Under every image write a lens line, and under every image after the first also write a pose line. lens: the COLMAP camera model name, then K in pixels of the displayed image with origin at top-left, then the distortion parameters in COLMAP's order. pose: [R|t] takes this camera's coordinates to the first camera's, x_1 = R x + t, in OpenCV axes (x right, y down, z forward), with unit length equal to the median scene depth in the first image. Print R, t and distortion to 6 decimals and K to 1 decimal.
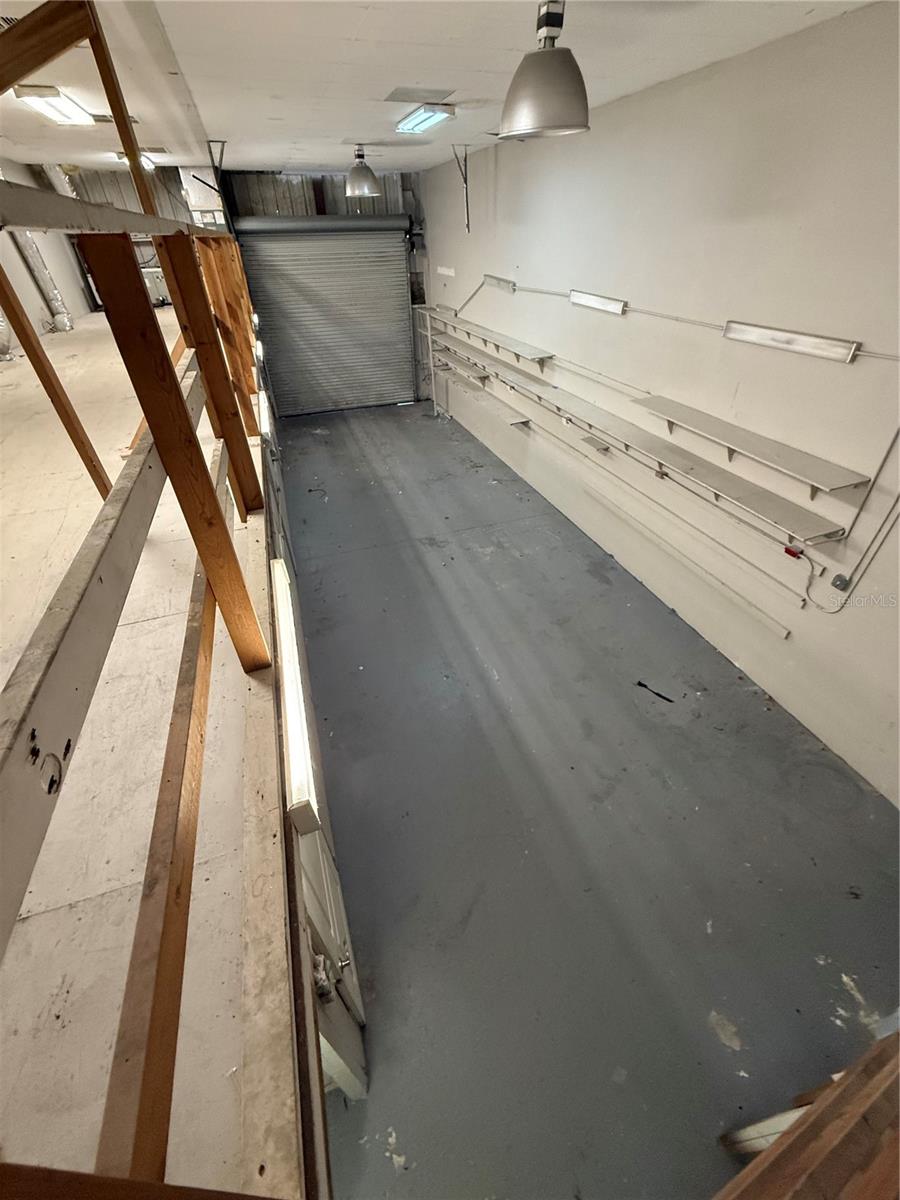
lens RADIAL K [[475.9, 0, 448.6], [0, 475.9, 597.9], [0, 0, 1]] dist [-0.000309, -0.000122]
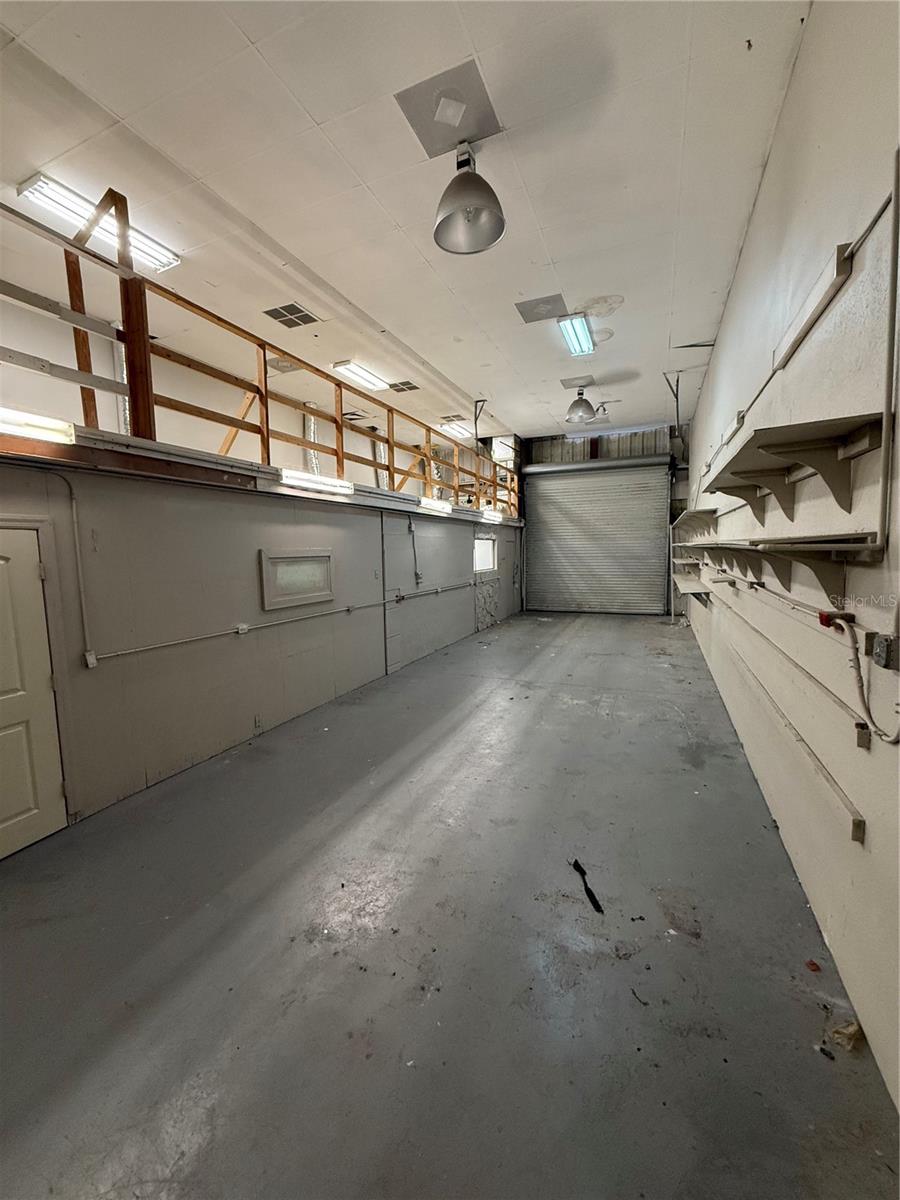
lens RADIAL K [[475.9, 0, 451.6], [0, 475.9, 600.0], [0, 0, 1]] dist [-0.000309, -0.000122]
pose [[0.747628, 0.078903, -0.659414, 0.341369], [-0.403617, 0.842487, -0.356803, 0.095548], [0.527395, 0.532907, 0.661714, 0.214633]]
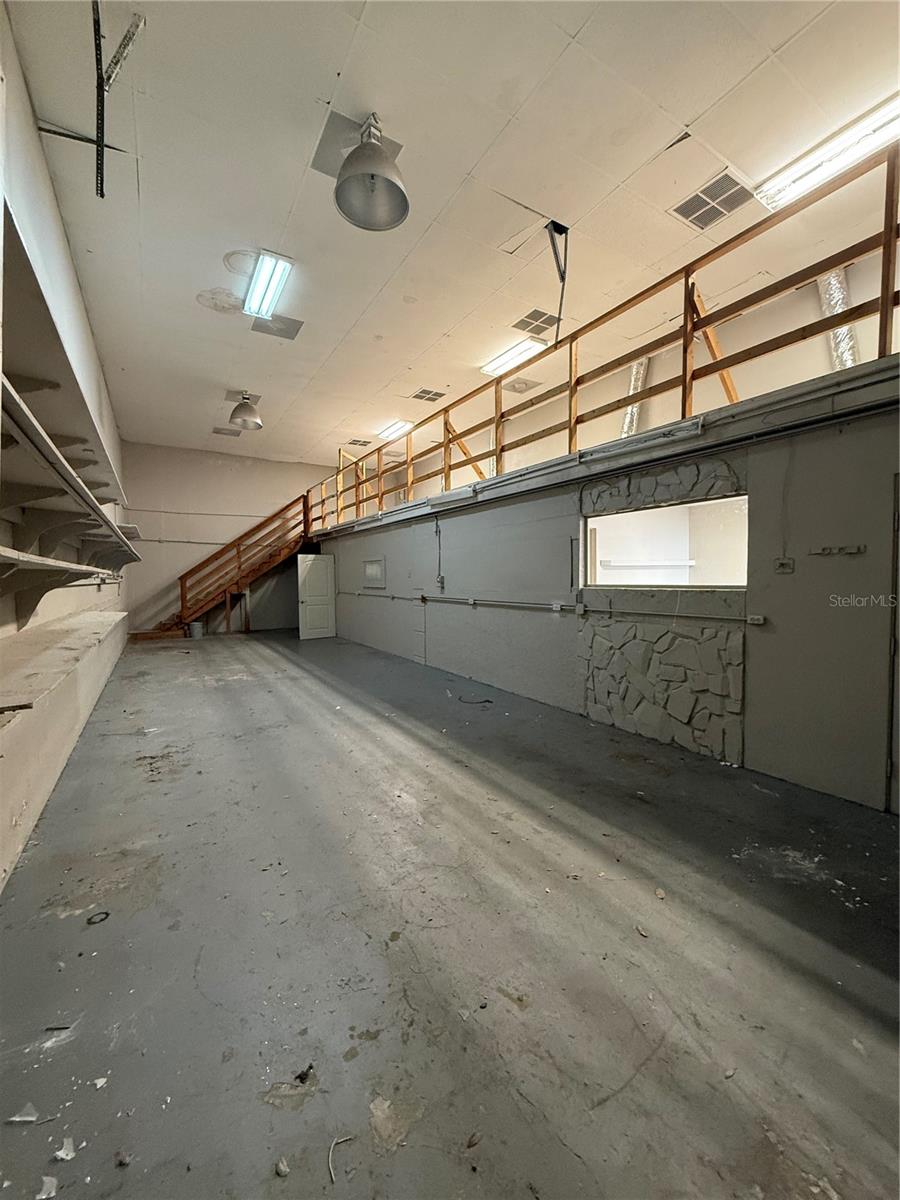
lens RADIAL K [[475.9, 0, 449.7], [0, 475.9, 601.1], [0, 0, 1]] dist [-0.000309, -0.000122]
pose [[-0.973951, 0.046236, -0.221993, -0.107048], [-0.109182, 0.762420, 0.637805, -0.699735], [0.198741, 0.645429, -0.737512, 1.333983]]
